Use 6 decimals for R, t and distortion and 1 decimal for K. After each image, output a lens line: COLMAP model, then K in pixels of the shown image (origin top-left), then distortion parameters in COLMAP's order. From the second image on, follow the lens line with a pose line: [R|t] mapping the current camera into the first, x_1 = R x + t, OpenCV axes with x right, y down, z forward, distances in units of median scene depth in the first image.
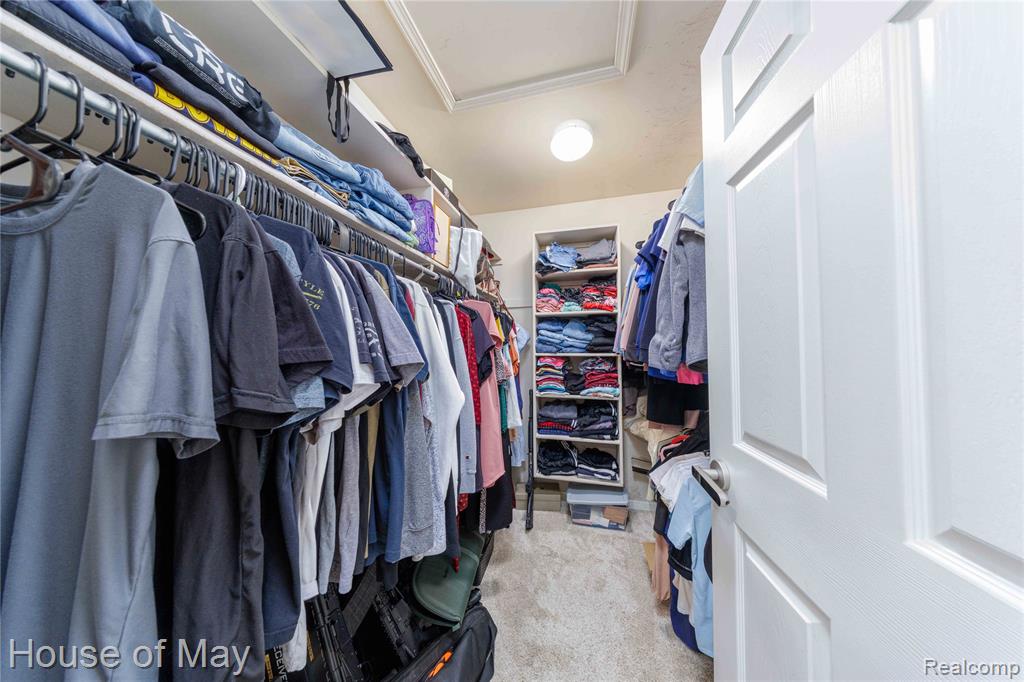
lens RADIAL K [[294.6, 0, 510.5], [0, 294.6, 342.7], [0, 0, 1]] dist [-0.000641, -0.000049]
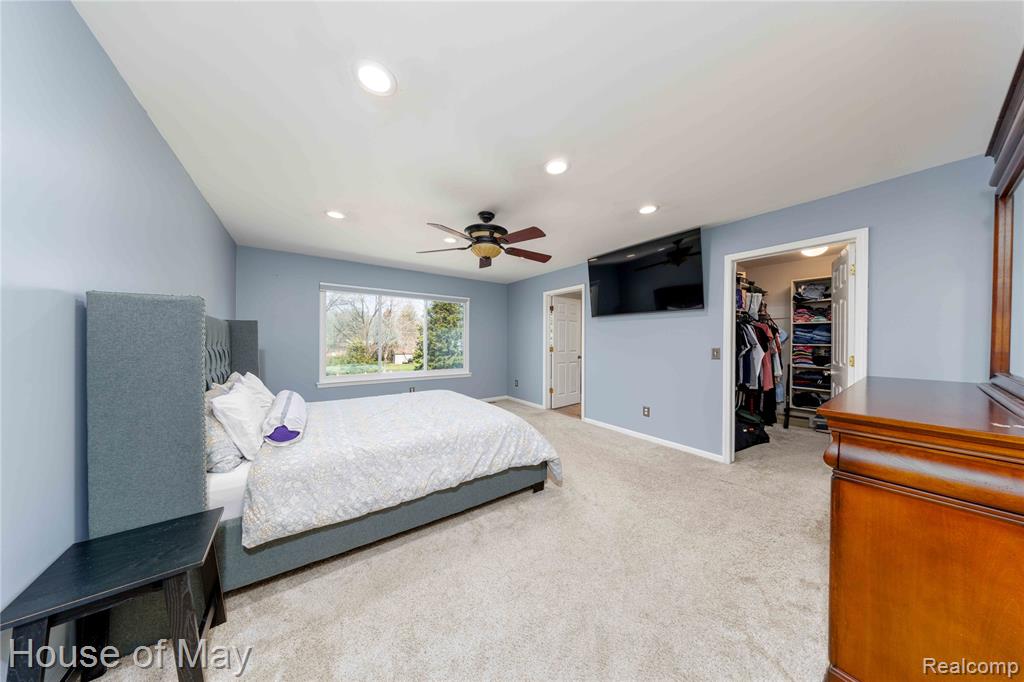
lens RADIAL K [[294.6, 0, 514.7], [0, 294.6, 340.9], [0, 0, 1]] dist [-0.000641, -0.000049]
pose [[0.766200, 0.012425, -0.642482, -0.067438], [0.000520, 0.999801, 0.019956, -0.022724], [0.642601, -0.015625, 0.766041, -1.628010]]
